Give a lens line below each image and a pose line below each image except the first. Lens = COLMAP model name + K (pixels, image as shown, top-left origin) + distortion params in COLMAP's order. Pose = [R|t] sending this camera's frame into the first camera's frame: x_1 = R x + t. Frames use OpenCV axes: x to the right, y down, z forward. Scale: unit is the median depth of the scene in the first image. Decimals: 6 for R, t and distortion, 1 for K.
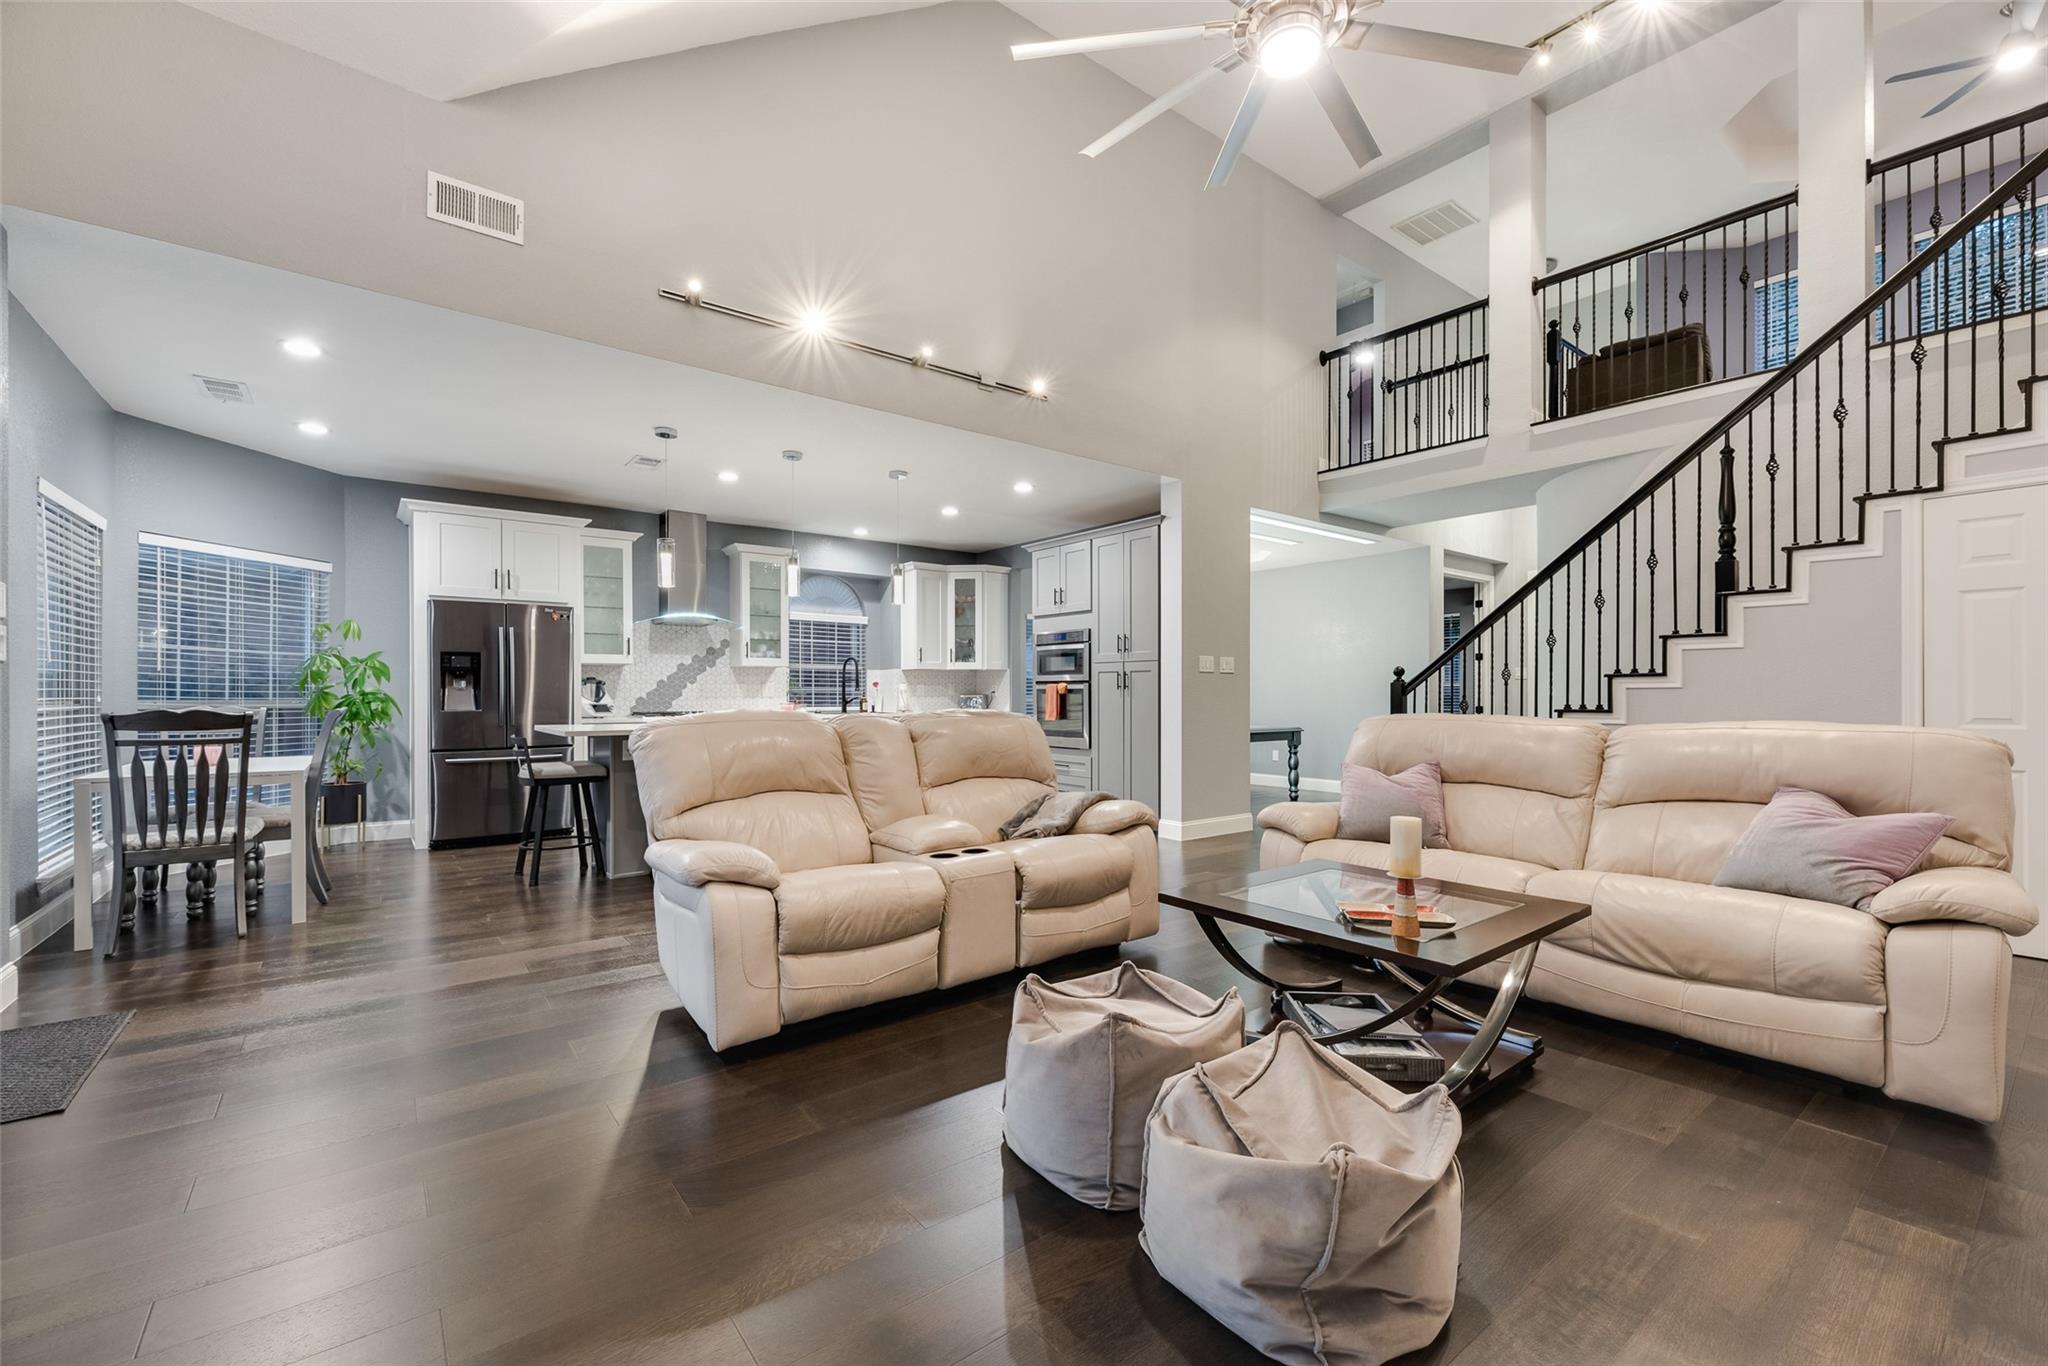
lens RADIAL K [[858.4, 0, 1018.5], [0, 858.4, 694.5], [0, 0, 1]] dist [0.007877, 0.000030]
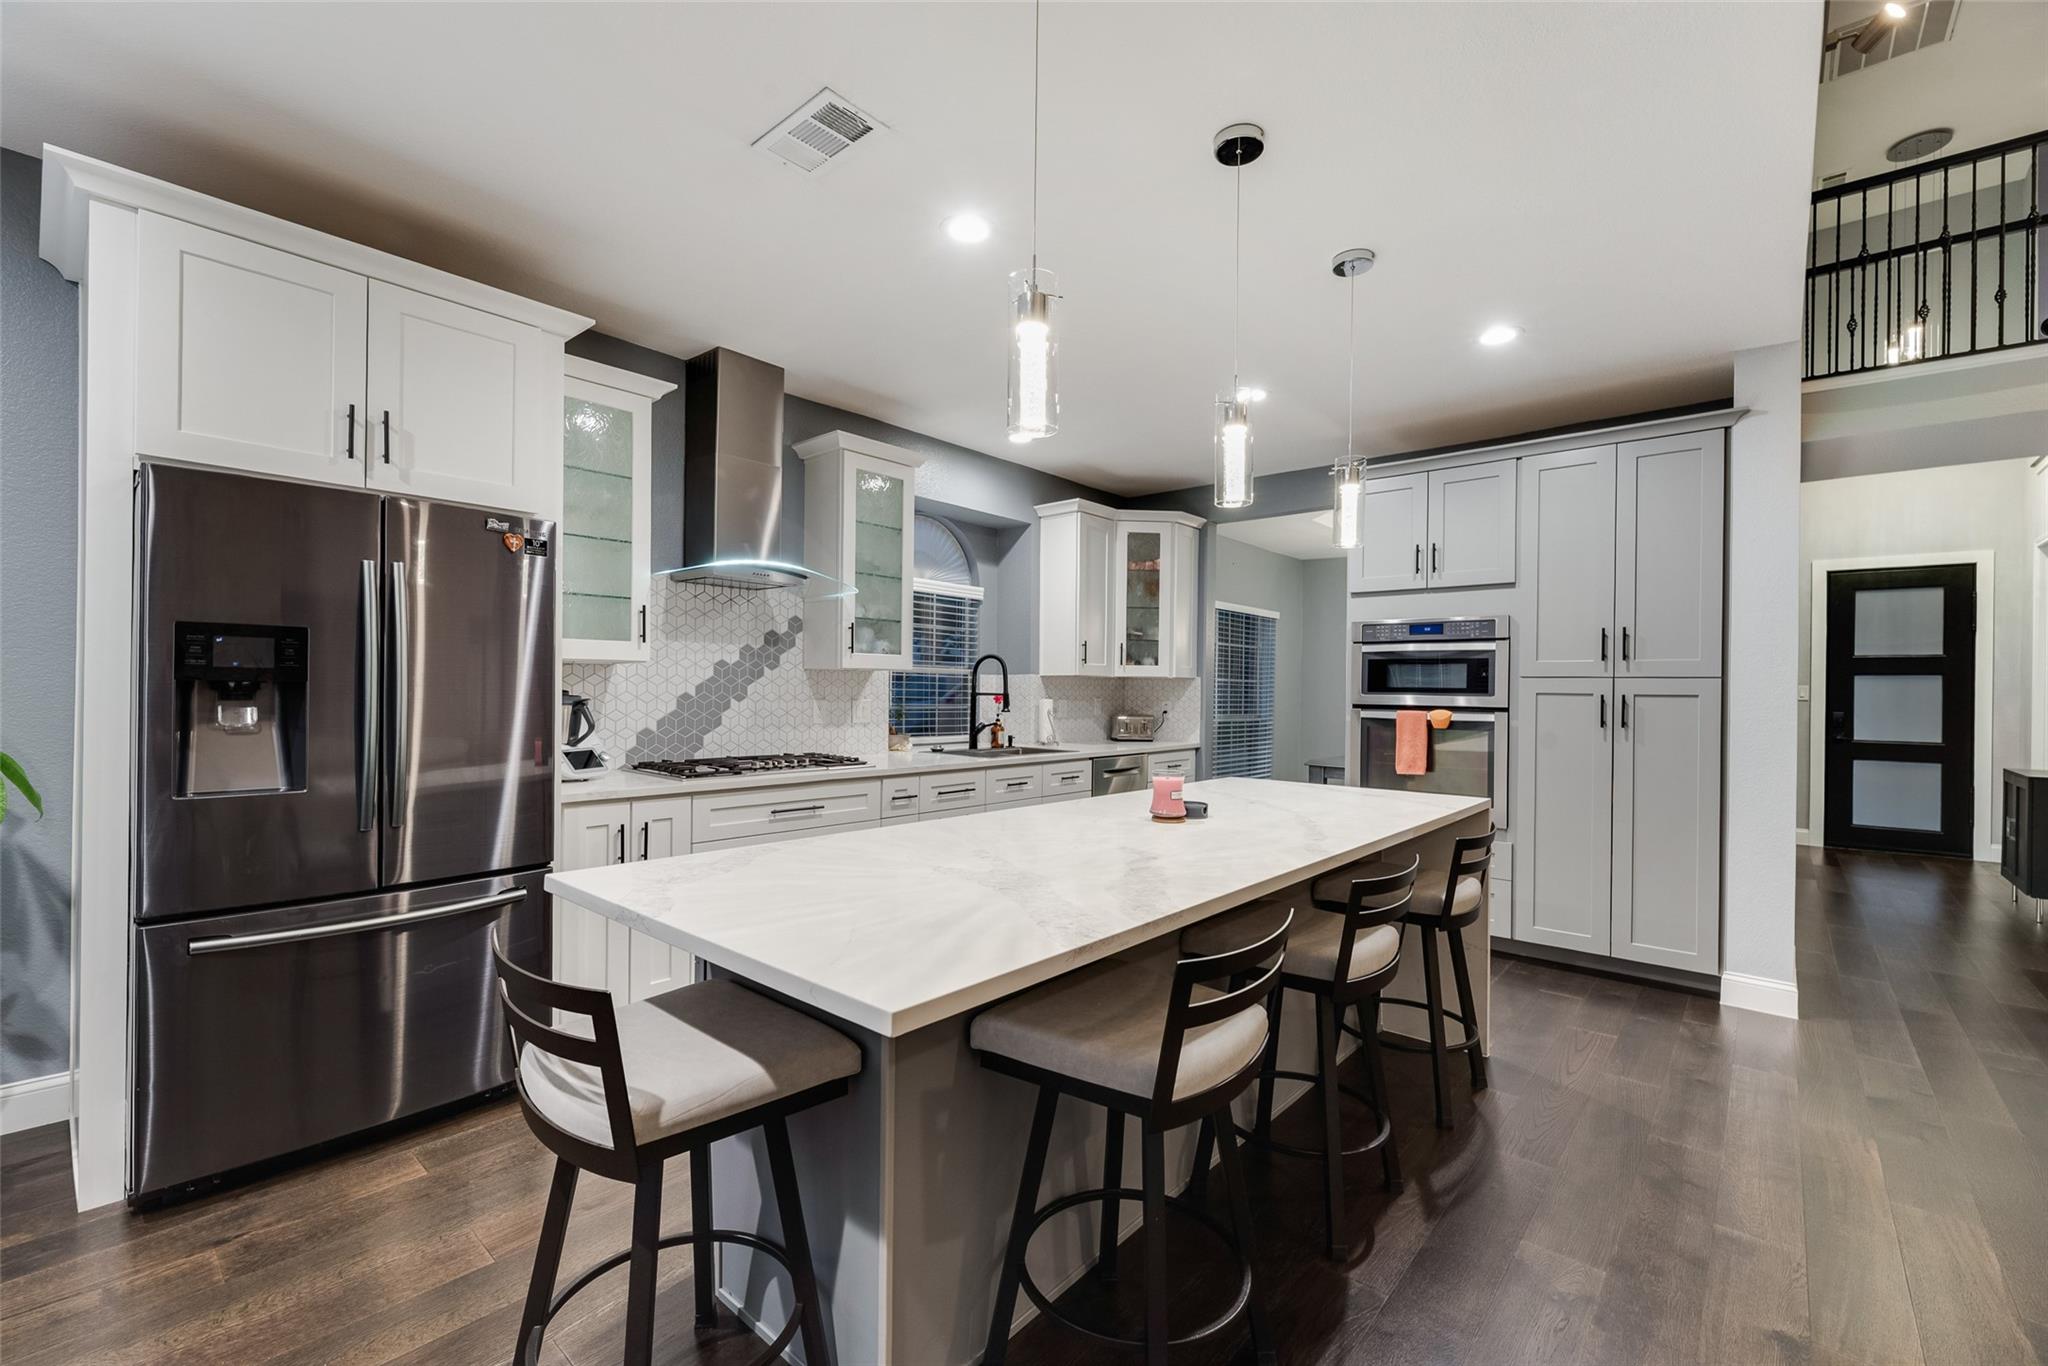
lens RADIAL K [[868.1, 0, 1023.4], [0, 868.1, 691.3], [0, 0, 1]] dist [0.001286, -0.000145]
pose [[0.981599, 0.014278, 0.190421, -0.327520], [-0.014597, 0.999893, 0.000276, -0.021870], [-0.190397, -0.003050, 0.981702, 0.482646]]
